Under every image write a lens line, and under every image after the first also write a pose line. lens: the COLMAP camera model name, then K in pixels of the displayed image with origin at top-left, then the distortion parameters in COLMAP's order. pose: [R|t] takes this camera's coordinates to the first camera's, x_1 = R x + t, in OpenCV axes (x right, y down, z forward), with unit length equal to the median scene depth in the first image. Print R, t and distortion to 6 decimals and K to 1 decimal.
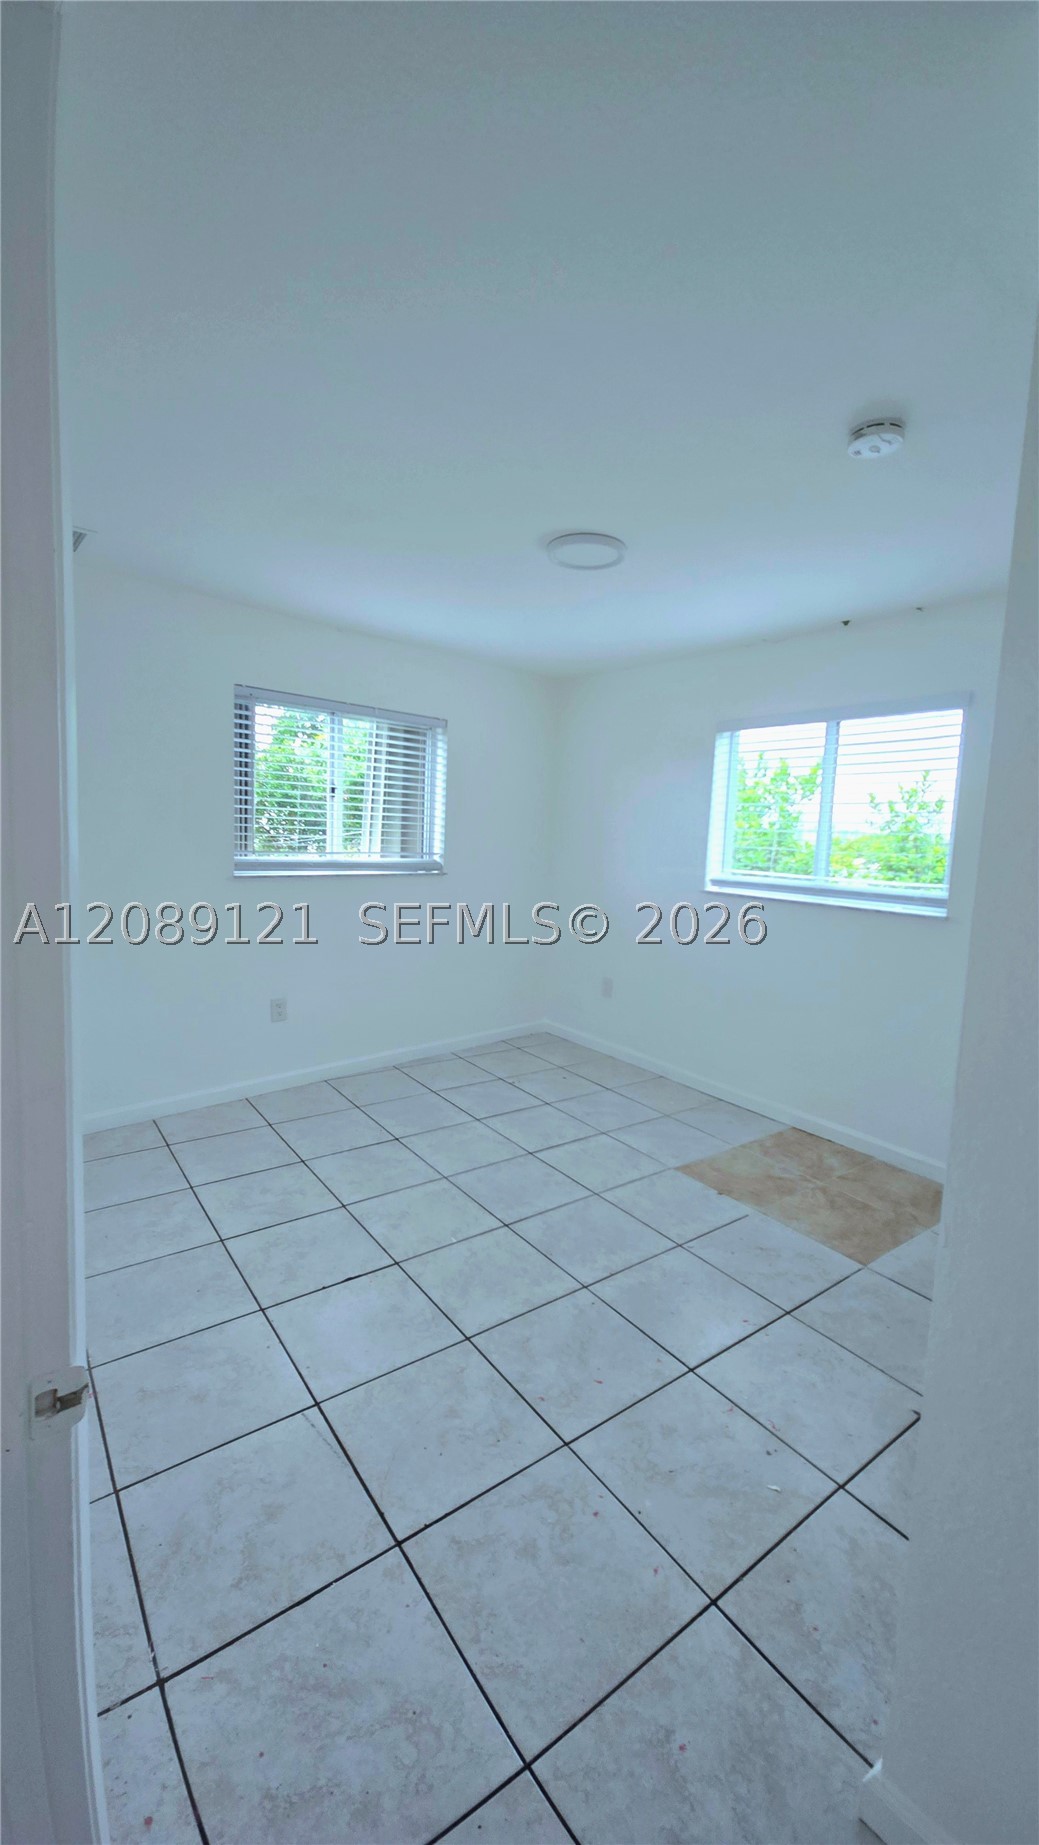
lens RADIAL K [[750.7, 0, 525.5], [0, 750.7, 905.8], [0, 0, 1]] dist [0.000552, 0.000135]
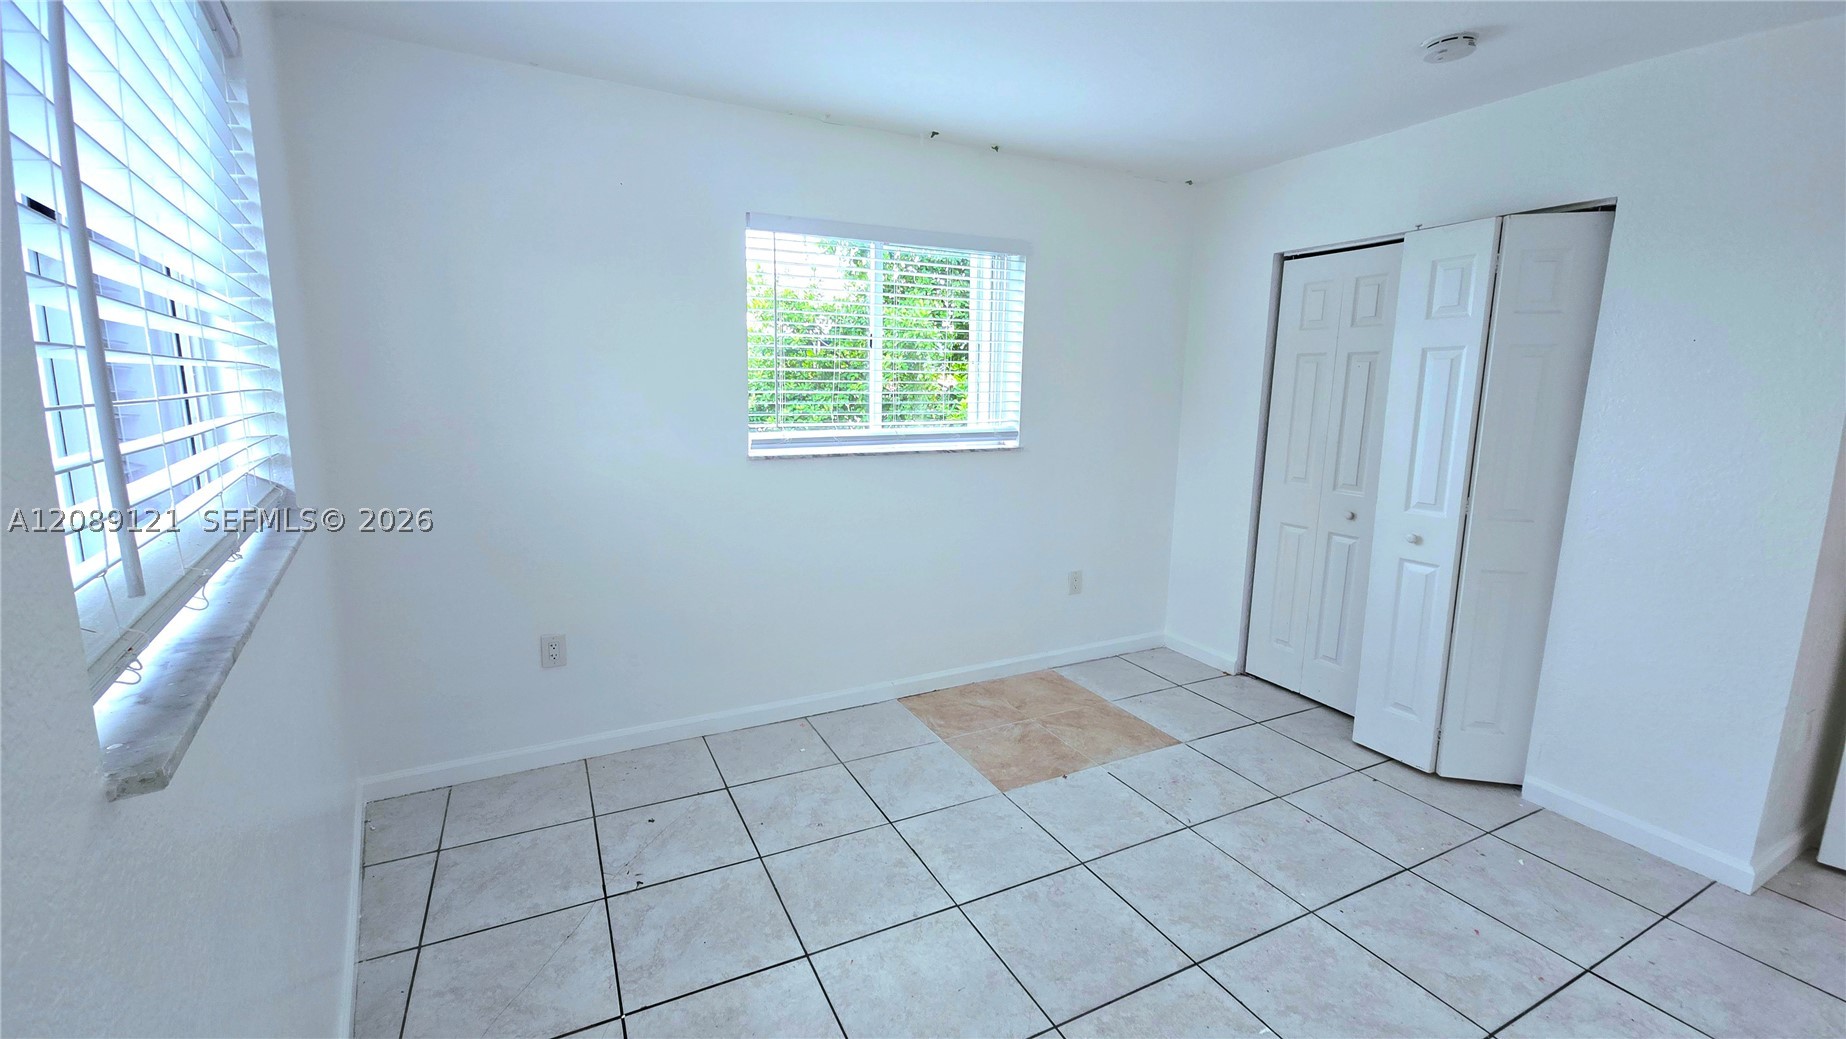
lens RADIAL K [[751.2, 0, 900.6], [0, 751.2, 511.0], [0, 0, 1]] dist [0.000552, 0.000135]
pose [[0.179853, -0.202650, 0.962593, -0.566056], [0.097691, 0.977392, 0.187512, -0.118317], [-0.978831, 0.060312, 0.195584, 0.955231]]
